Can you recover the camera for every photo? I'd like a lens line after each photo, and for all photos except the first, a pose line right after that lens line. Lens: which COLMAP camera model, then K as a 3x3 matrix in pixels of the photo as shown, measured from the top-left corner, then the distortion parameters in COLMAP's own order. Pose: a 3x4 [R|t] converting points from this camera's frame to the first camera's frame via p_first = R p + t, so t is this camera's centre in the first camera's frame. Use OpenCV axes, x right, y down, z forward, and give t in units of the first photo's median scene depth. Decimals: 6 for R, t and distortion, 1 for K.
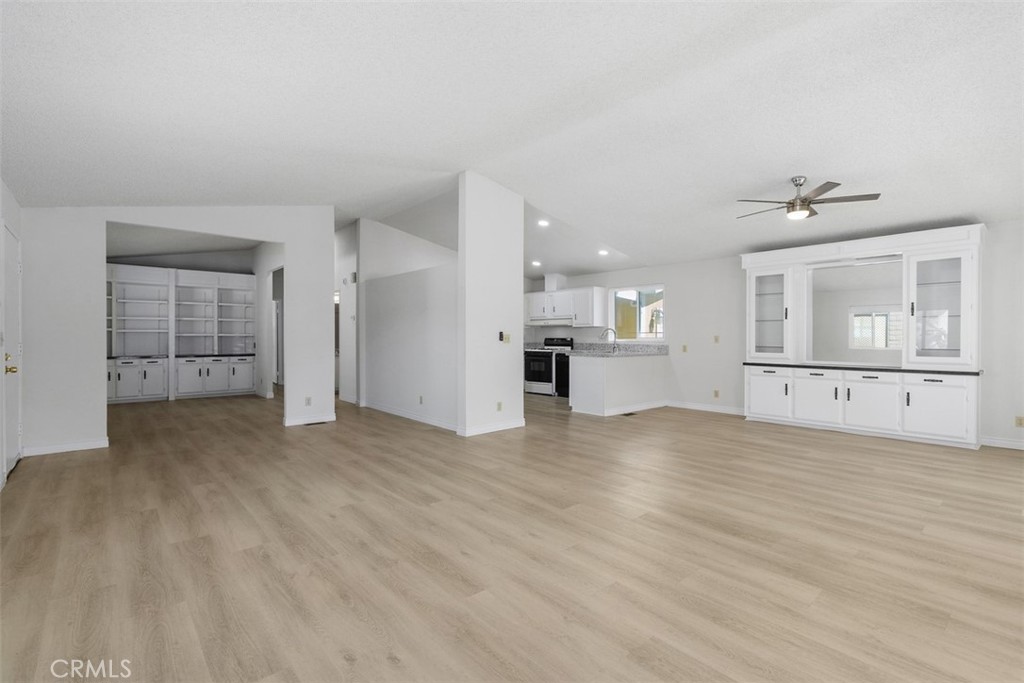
lens RADIAL K [[469.5, 0, 510.3], [0, 469.5, 339.7], [0, 0, 1]] dist [0.005558, -0.001302]
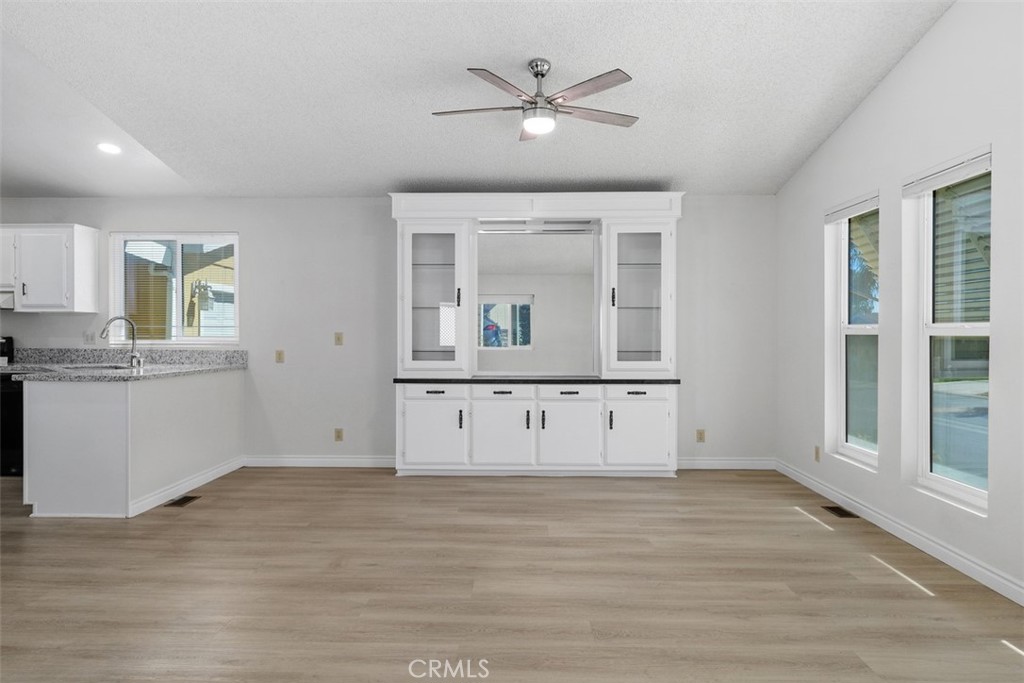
lens RADIAL K [[662.3, 0, 511.1], [0, 662.3, 341.3], [0, 0, 1]] dist [0.007279, -0.006611]
pose [[0.677202, -0.008339, 0.735750, -0.012221], [0.004406, 0.999964, 0.007279, -0.003429], [-0.735784, -0.001688, 0.677214, 0.339559]]
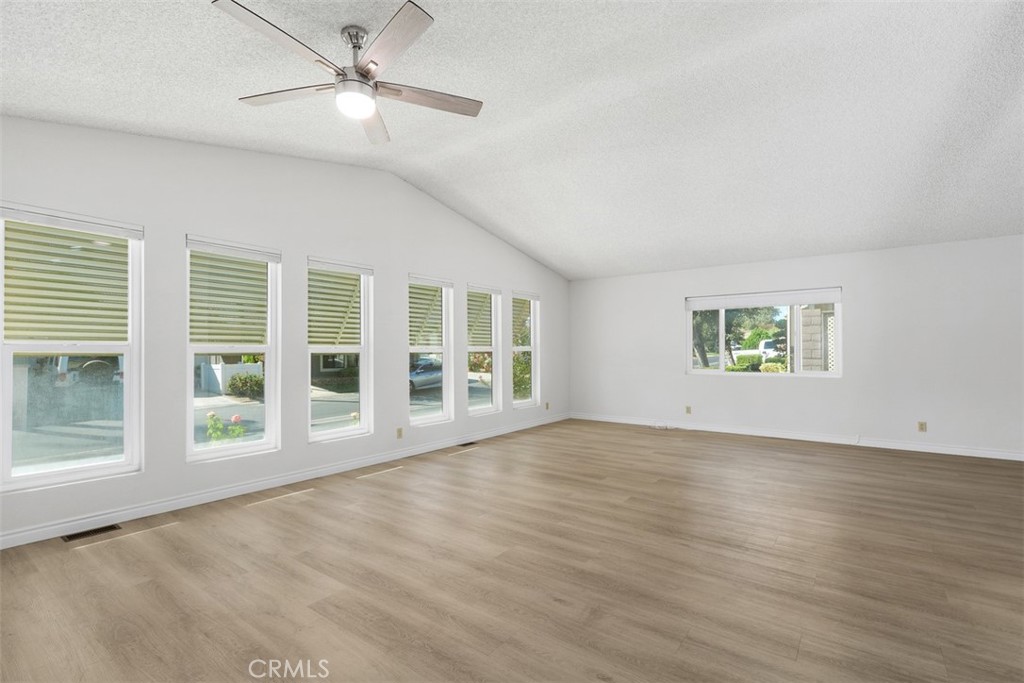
lens RADIAL K [[469.5, 0, 508.0], [0, 469.5, 350.3], [0, 0, 1]] dist [0.005558, -0.001302]
pose [[-0.979868, 0.000381, -0.199647, 0.398137], [-0.000672, 0.999986, 0.005207, -0.008187], [0.199646, 0.005236, -0.979854, 1.094946]]
